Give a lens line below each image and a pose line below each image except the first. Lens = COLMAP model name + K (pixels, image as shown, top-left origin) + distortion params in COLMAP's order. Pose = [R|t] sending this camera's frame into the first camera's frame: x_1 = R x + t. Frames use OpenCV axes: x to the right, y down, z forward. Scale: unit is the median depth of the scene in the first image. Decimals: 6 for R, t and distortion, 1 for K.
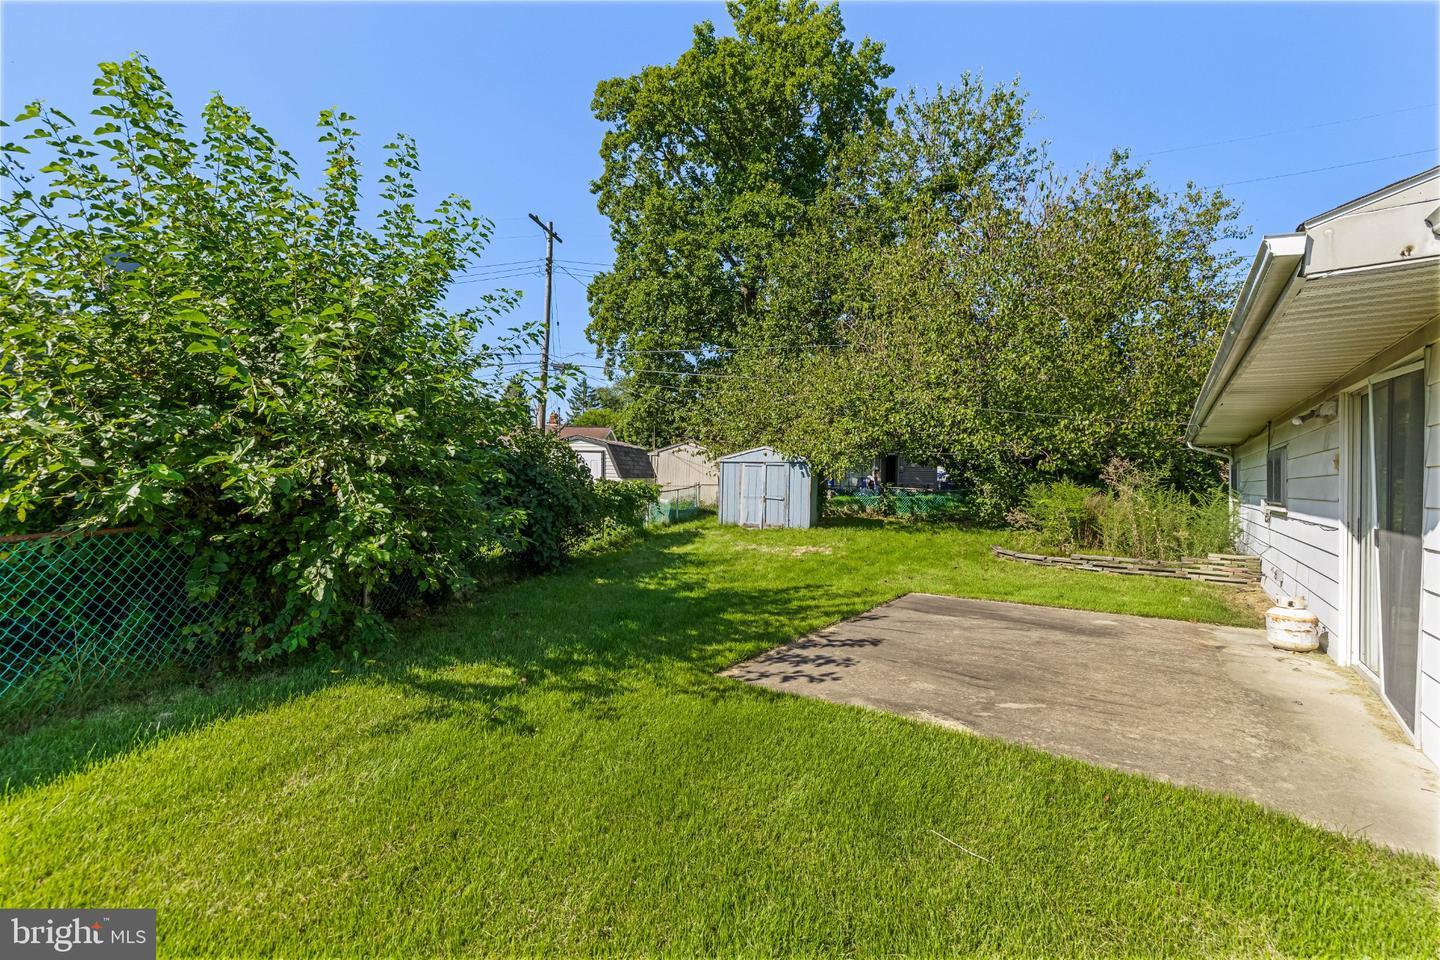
lens RADIAL K [[605.5, 0, 724.5], [0, 605.5, 475.1], [0, 0, 1]] dist [0.000319, 0.000739]
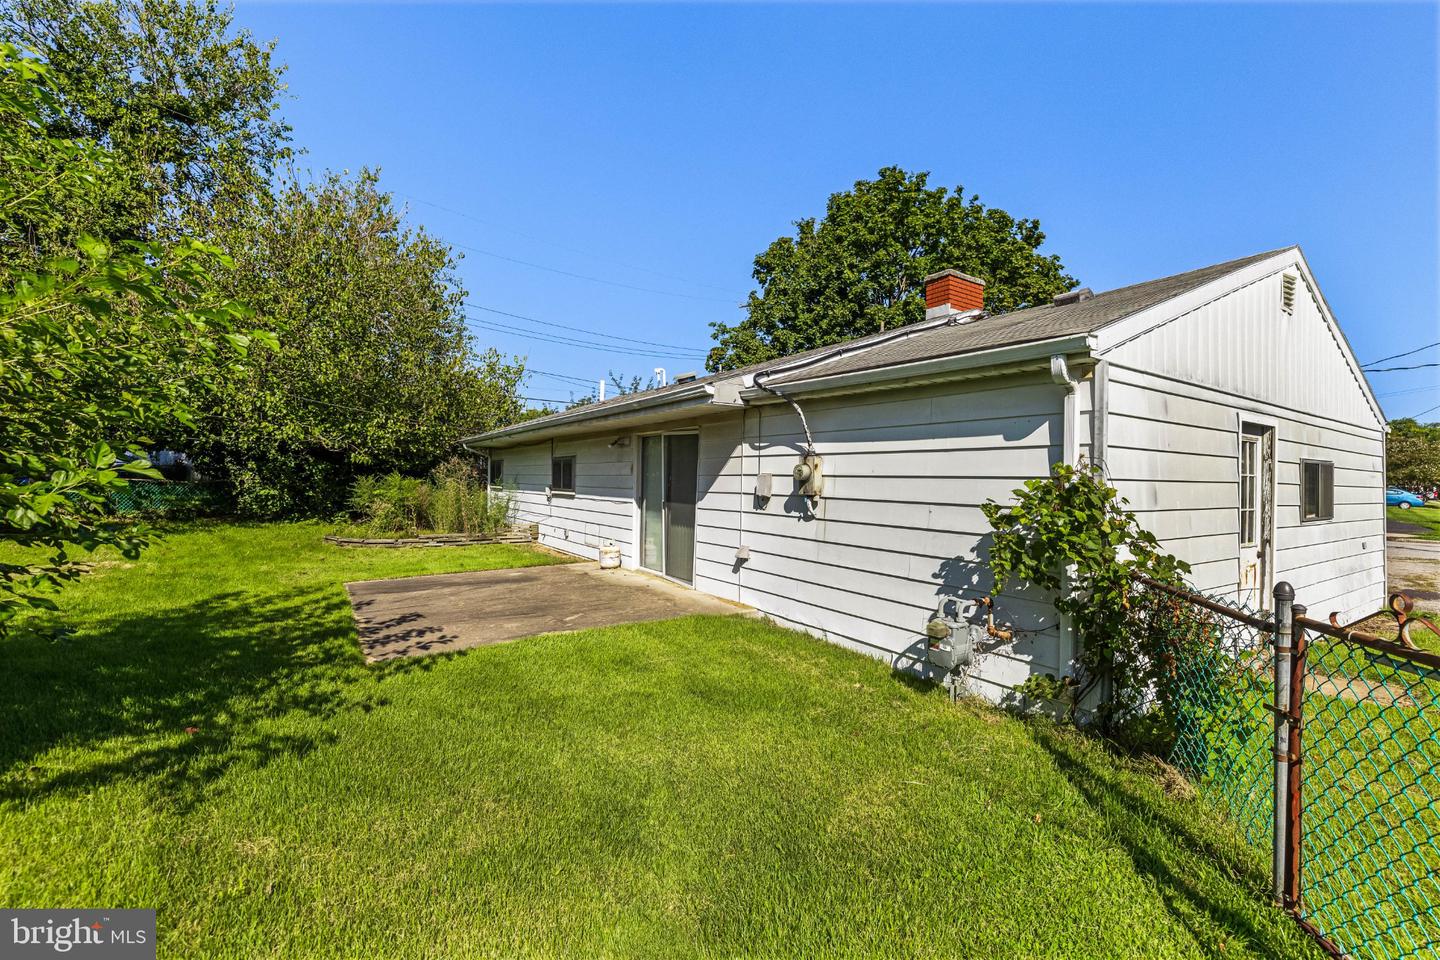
lens RADIAL K [[605.5, 0, 724.5], [0, 605.5, 475.1], [0, 0, 1]] dist [0.000319, 0.000739]
pose [[0.337901, -0.001834, 0.941180, -0.235988], [-0.019993, 0.999758, 0.009126, -0.008020], [-0.940969, -0.021901, 0.337783, 0.014125]]
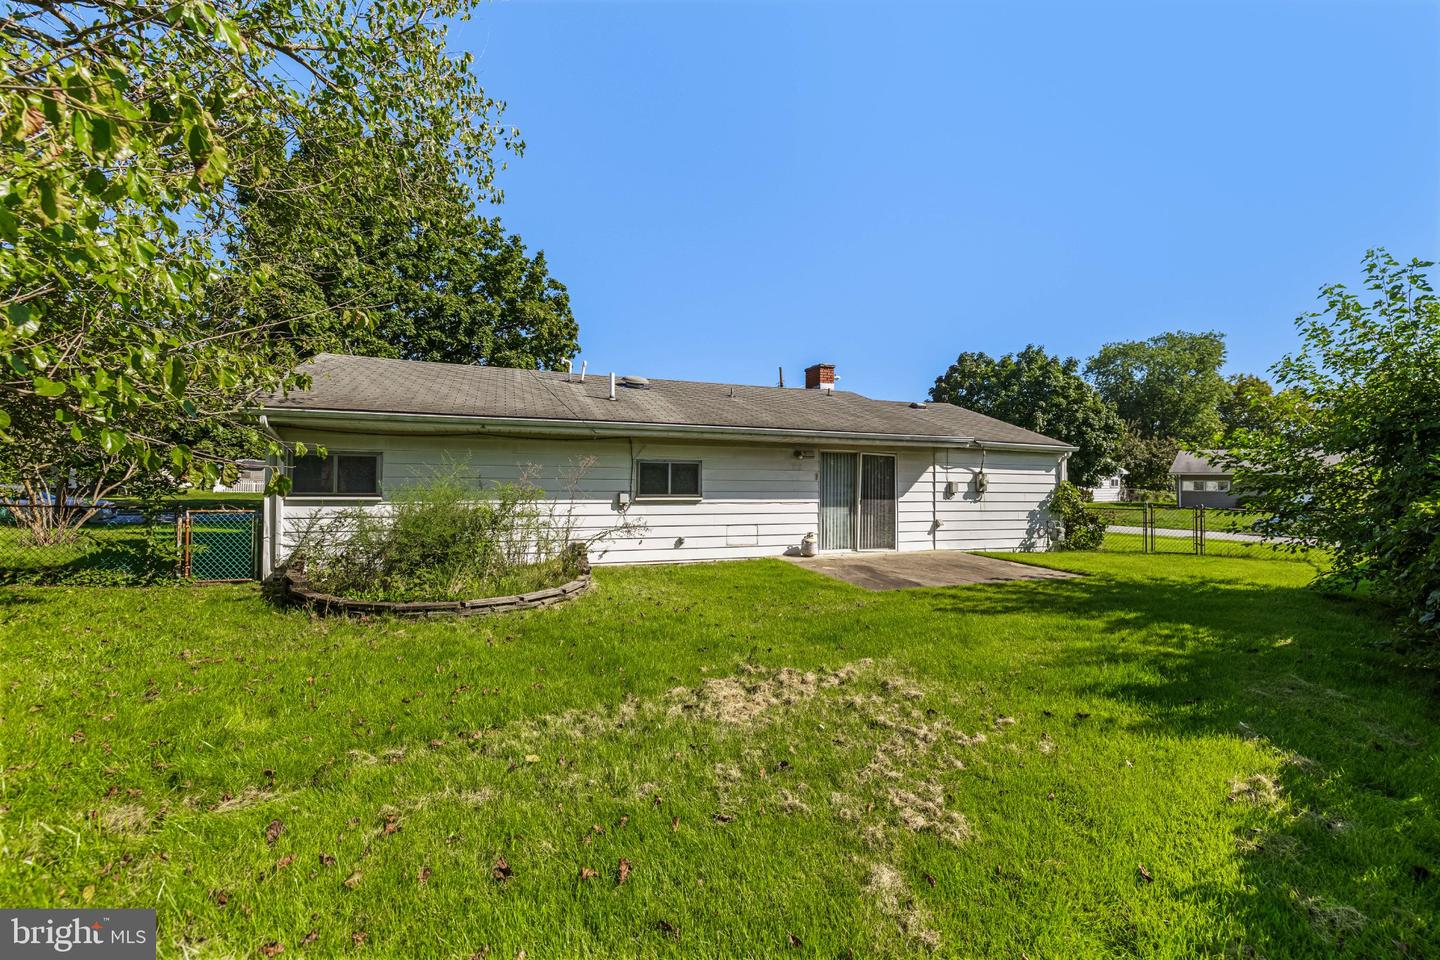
lens RADIAL K [[605.5, 0, 724.5], [0, 605.5, 475.1], [0, 0, 1]] dist [0.000319, 0.000739]
pose [[-0.830997, -0.015858, 0.556051, -0.030202], [-0.027041, 0.999563, -0.011904, 0.004477], [-0.555620, -0.024928, -0.831063, 1.049823]]
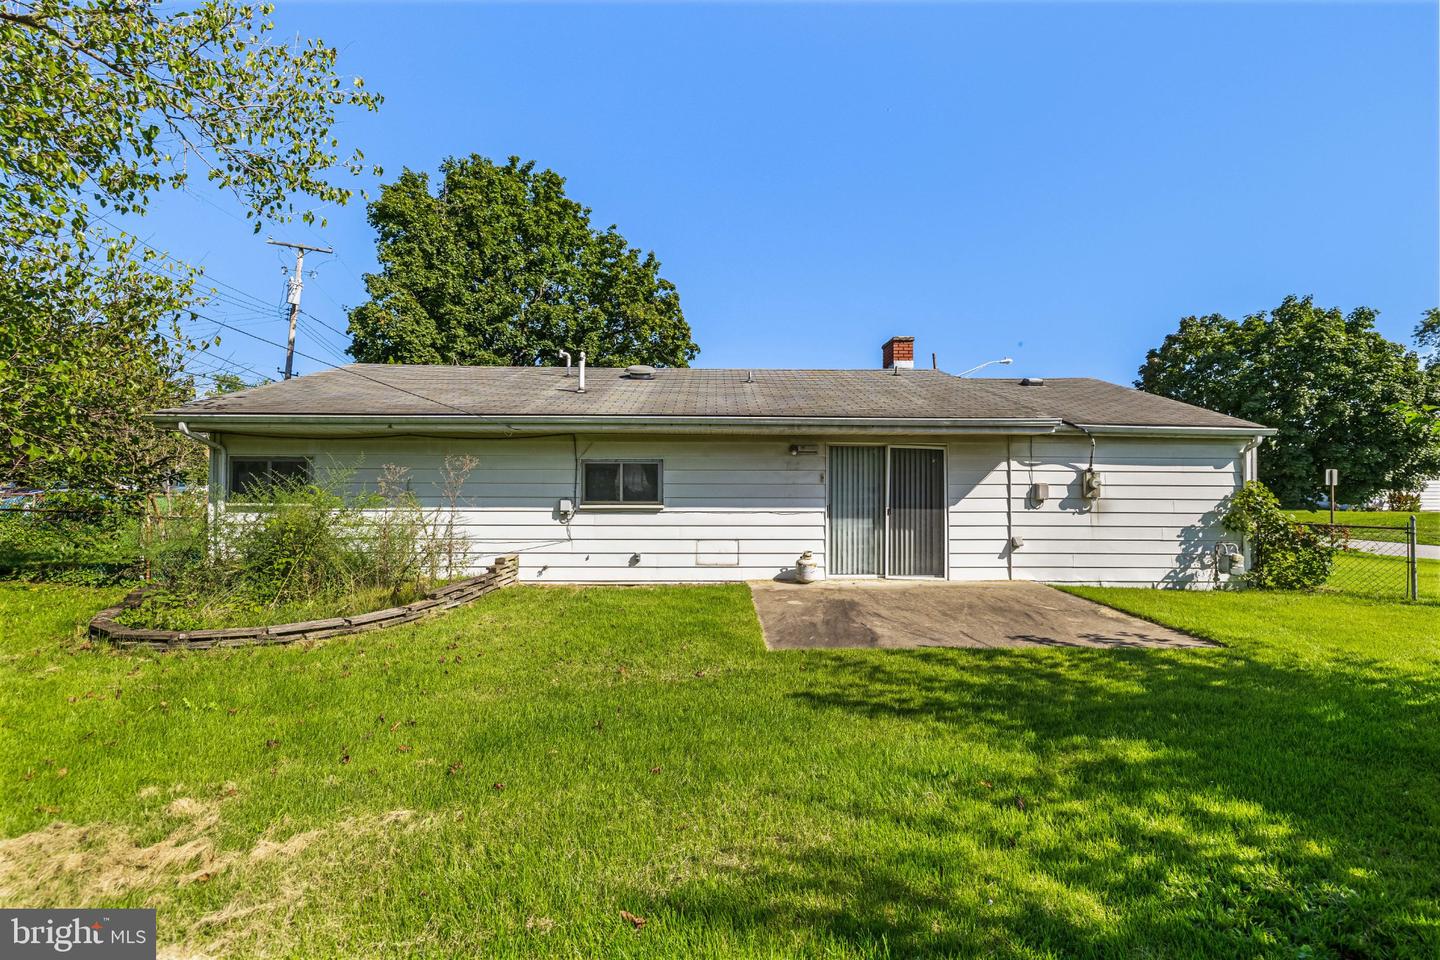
lens RADIAL K [[605.5, 0, 724.5], [0, 605.5, 475.1], [0, 0, 1]] dist [0.000319, 0.000739]
pose [[-0.601465, -0.004488, 0.798886, -0.115225], [-0.020612, 0.999739, -0.009902, -0.001460], [-0.798633, -0.022423, -0.601400, 0.760724]]
